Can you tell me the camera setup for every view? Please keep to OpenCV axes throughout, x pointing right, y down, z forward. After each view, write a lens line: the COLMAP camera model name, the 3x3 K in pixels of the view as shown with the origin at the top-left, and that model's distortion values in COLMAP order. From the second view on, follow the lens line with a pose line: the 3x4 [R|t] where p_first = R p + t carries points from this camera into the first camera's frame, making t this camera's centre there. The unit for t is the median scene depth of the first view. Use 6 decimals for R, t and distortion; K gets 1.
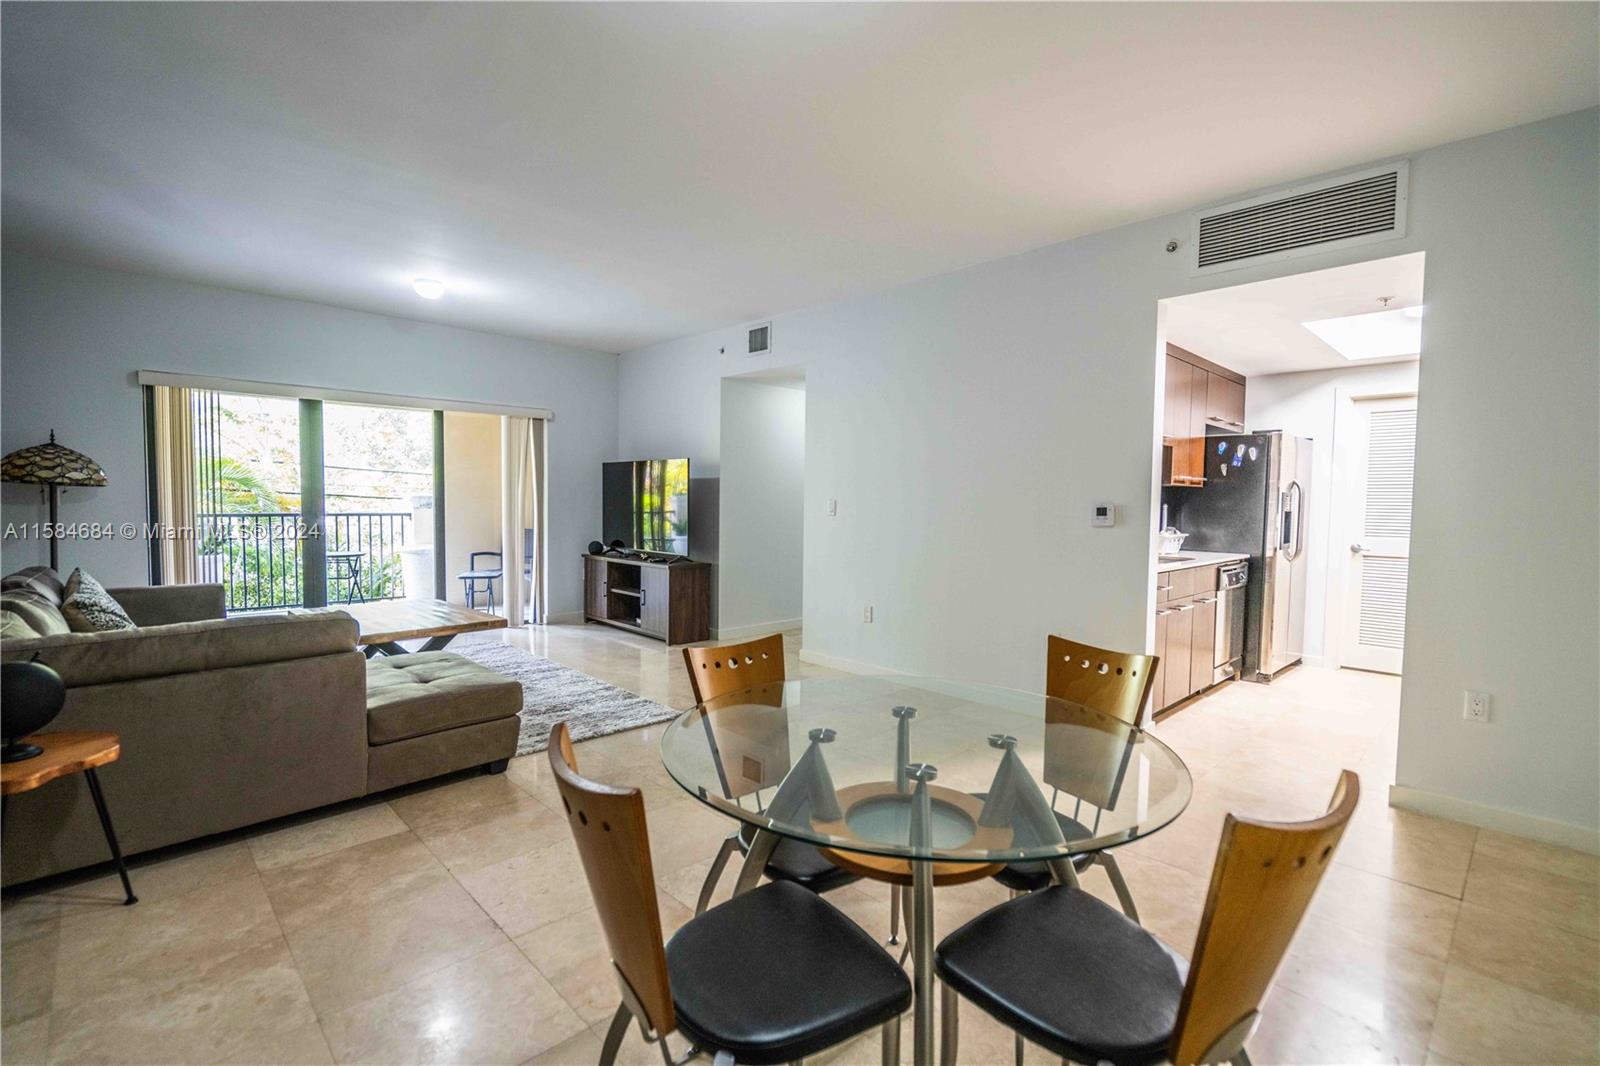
lens RADIAL K [[727.1, 0, 799.8], [0, 727.1, 539.3], [0, 0, 1]] dist [-0.001626, 0.000441]
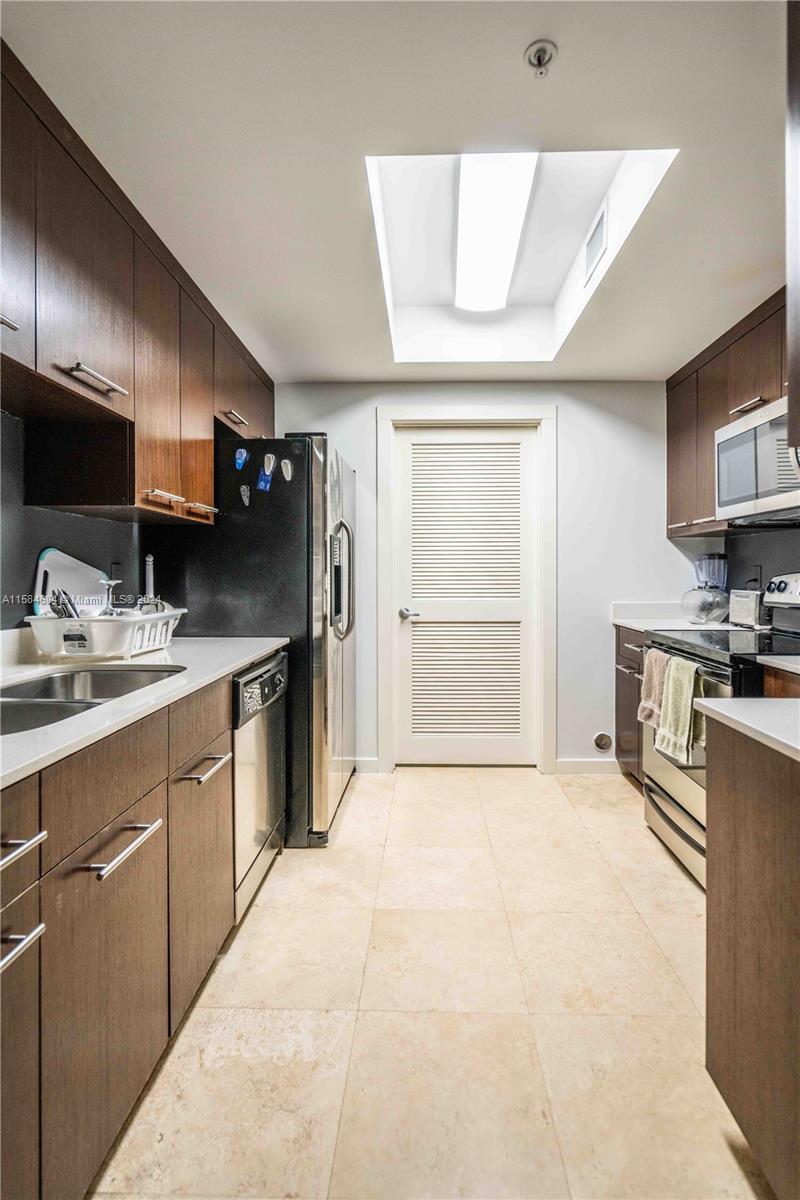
lens RADIAL K [[545.4, 0, 402.8], [0, 545.4, 578.0], [0, 0, 1]] dist [-0.001626, 0.000441]
pose [[0.723623, -0.018078, 0.689959, 0.372511], [0.046541, 0.998660, -0.022646, -0.013467], [-0.688624, 0.048499, 0.723495, 0.600617]]
